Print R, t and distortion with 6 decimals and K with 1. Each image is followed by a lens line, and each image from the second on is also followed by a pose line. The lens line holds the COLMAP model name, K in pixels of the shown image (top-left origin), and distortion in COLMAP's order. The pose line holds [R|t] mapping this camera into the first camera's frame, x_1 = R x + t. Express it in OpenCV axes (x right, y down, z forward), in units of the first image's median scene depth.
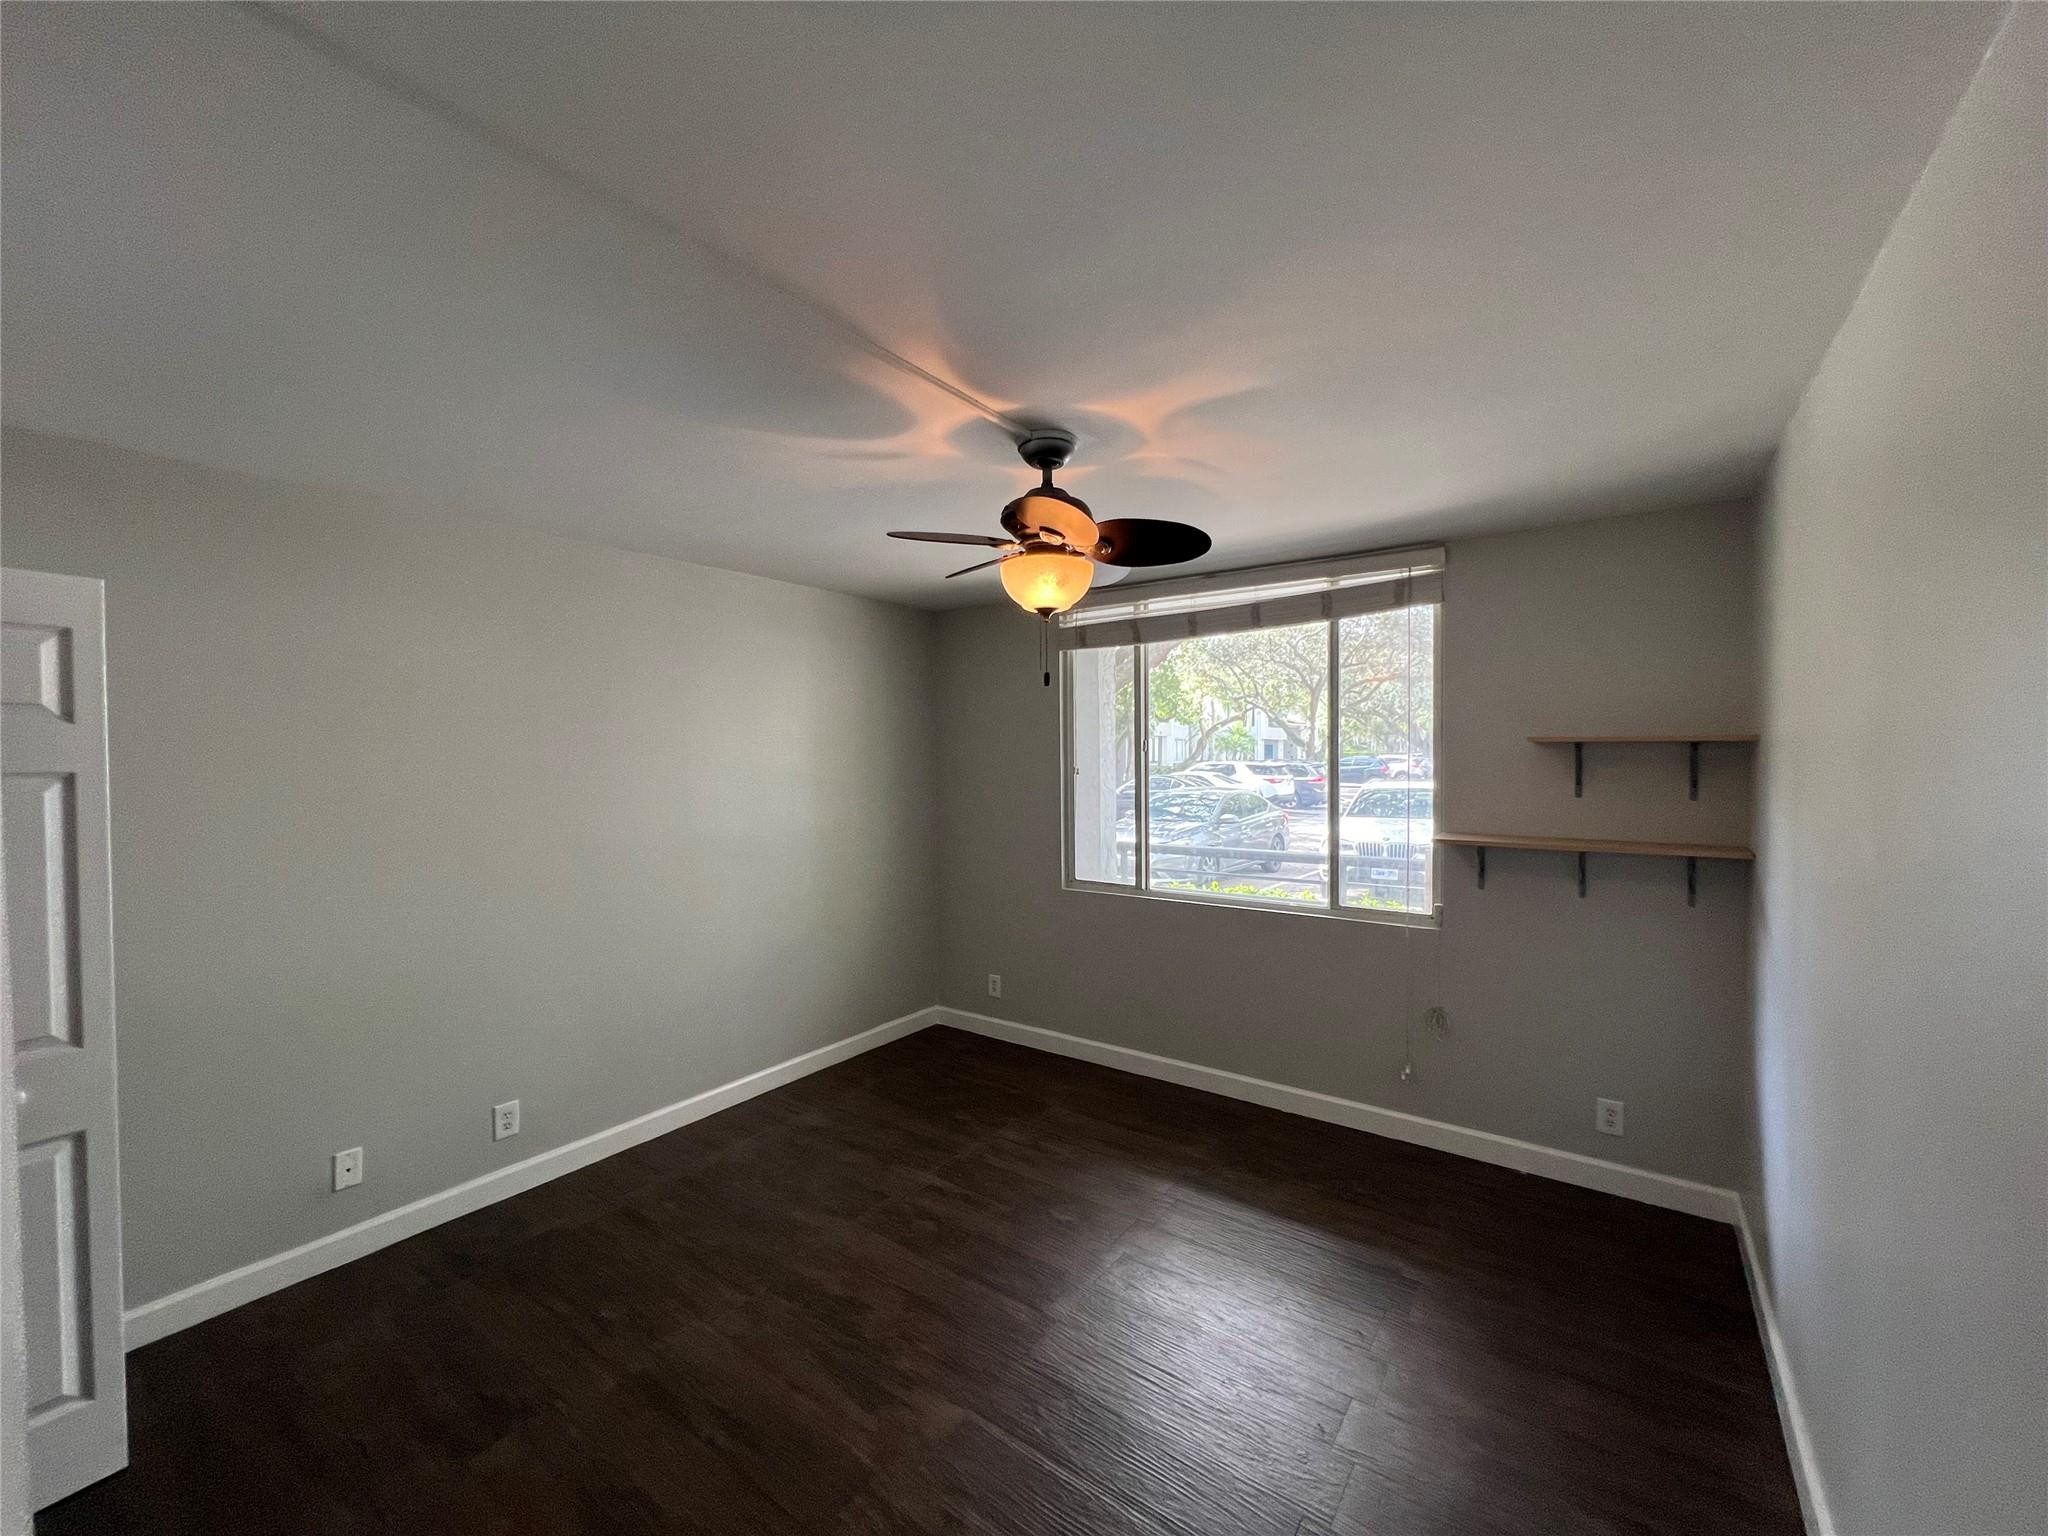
lens RADIAL K [[818.4, 0, 1021.6], [0, 818.4, 768.5], [0, 0, 1]] dist [-0.002876, -0.000014]
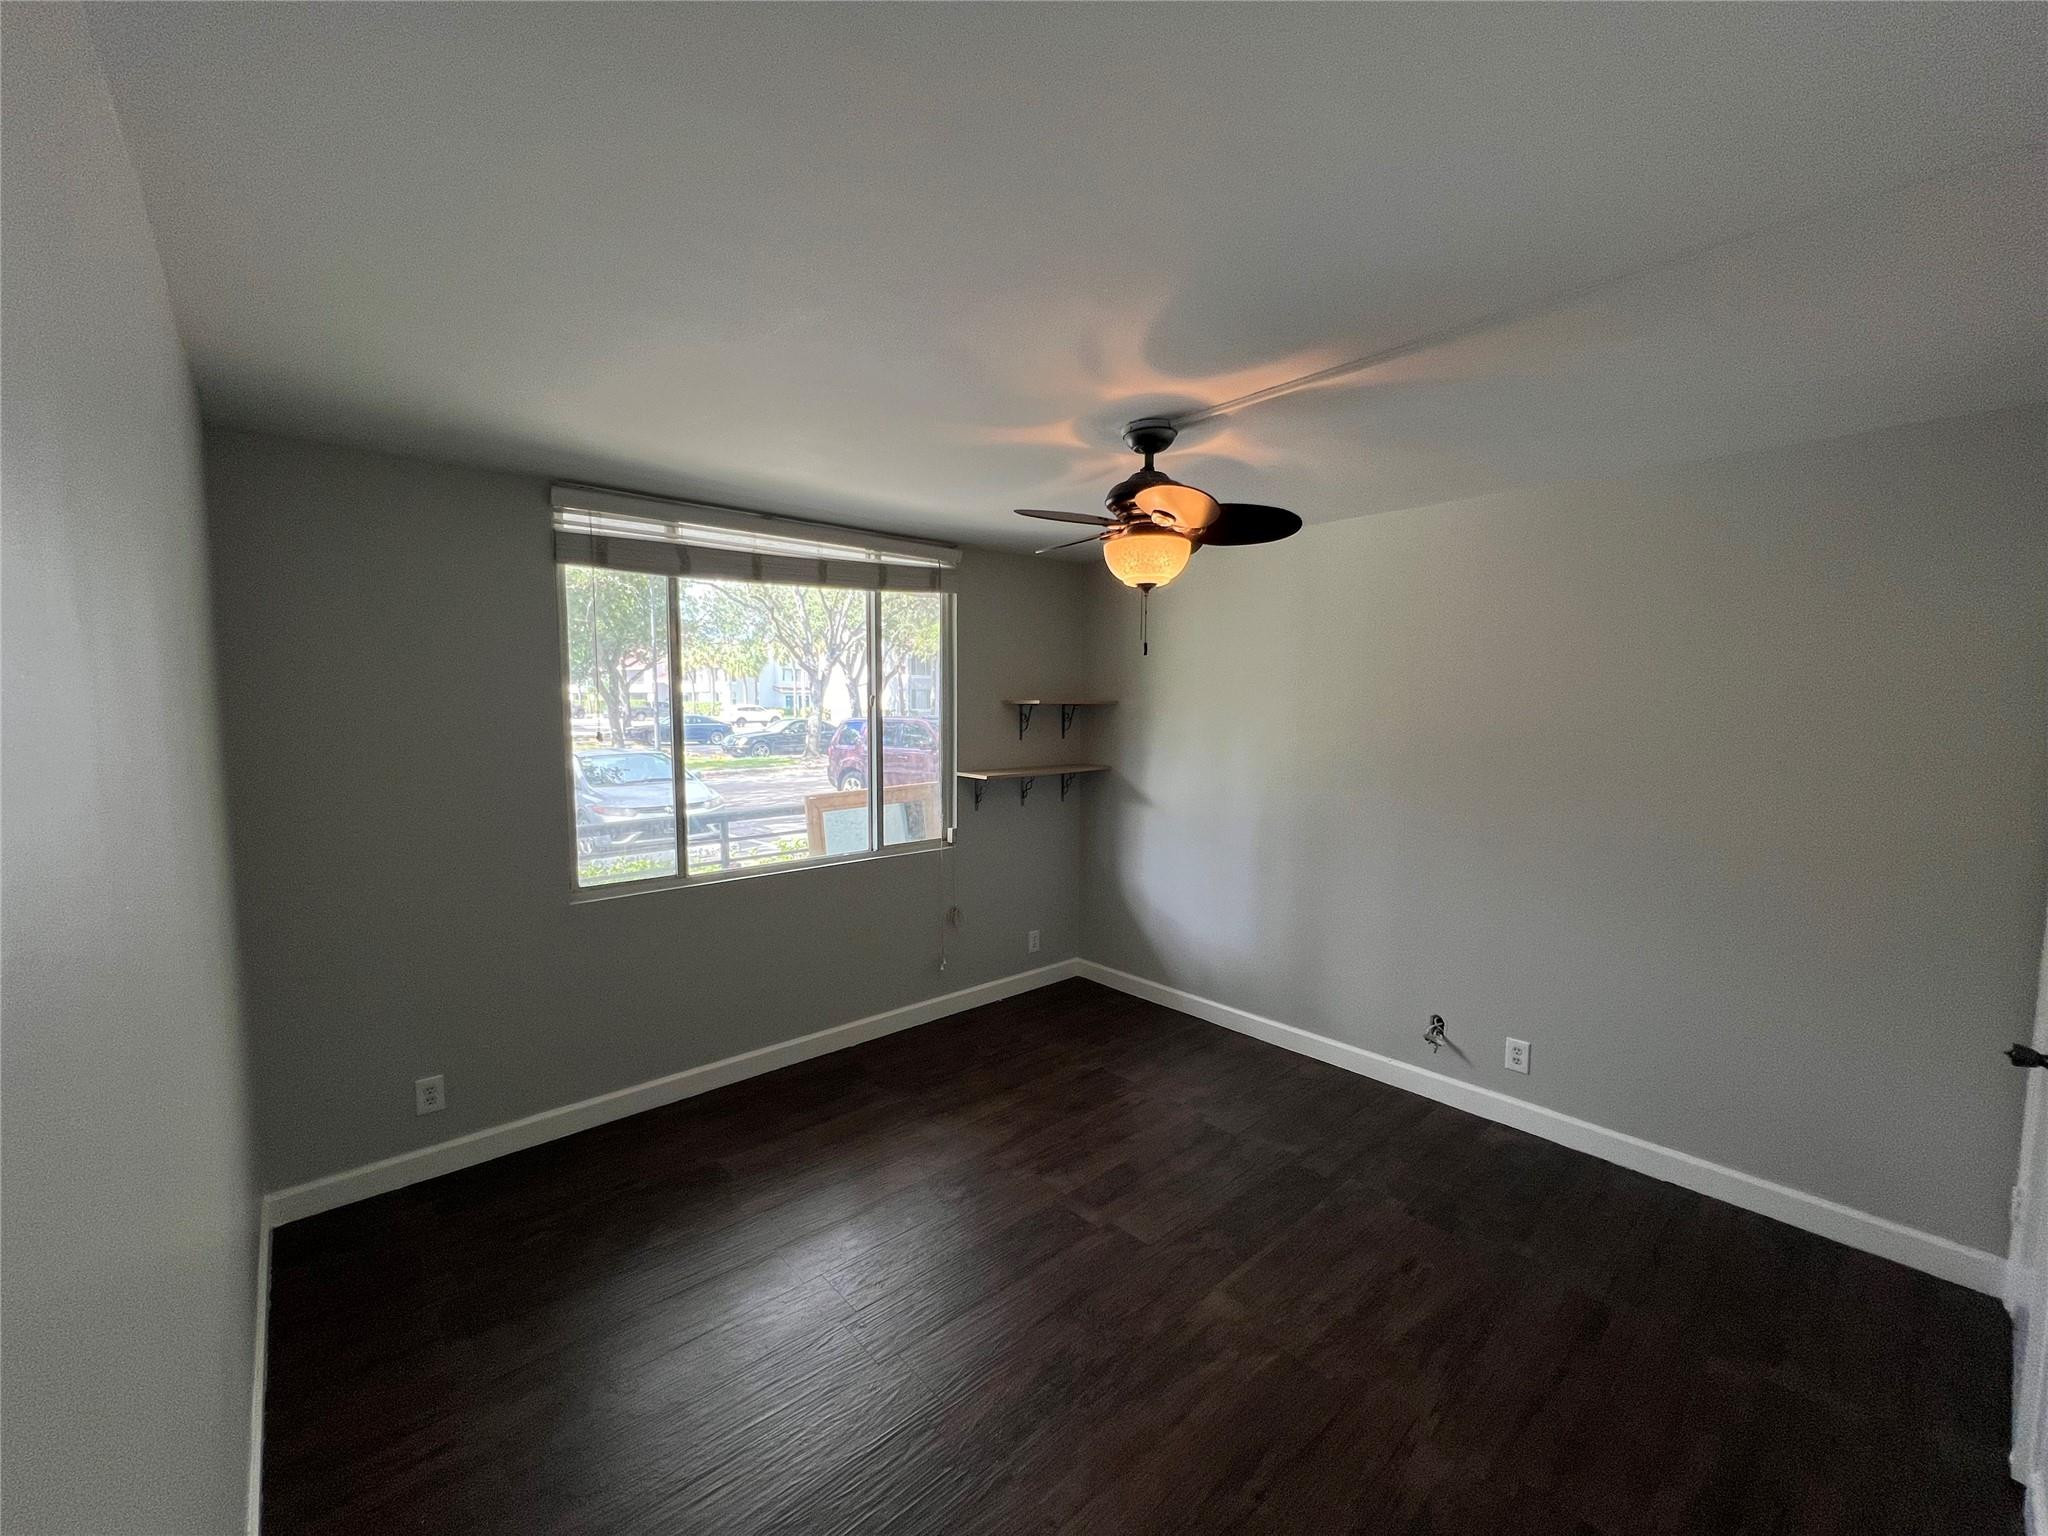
lens RADIAL K [[818.4, 0, 1021.6], [0, 818.4, 768.5], [0, 0, 1]] dist [-0.002876, -0.000014]
pose [[0.211503, -0.072817, 0.974661, -0.749133], [0.014453, 0.997345, 0.071375, -0.020405], [-0.977270, -0.001009, 0.211994, 0.640607]]
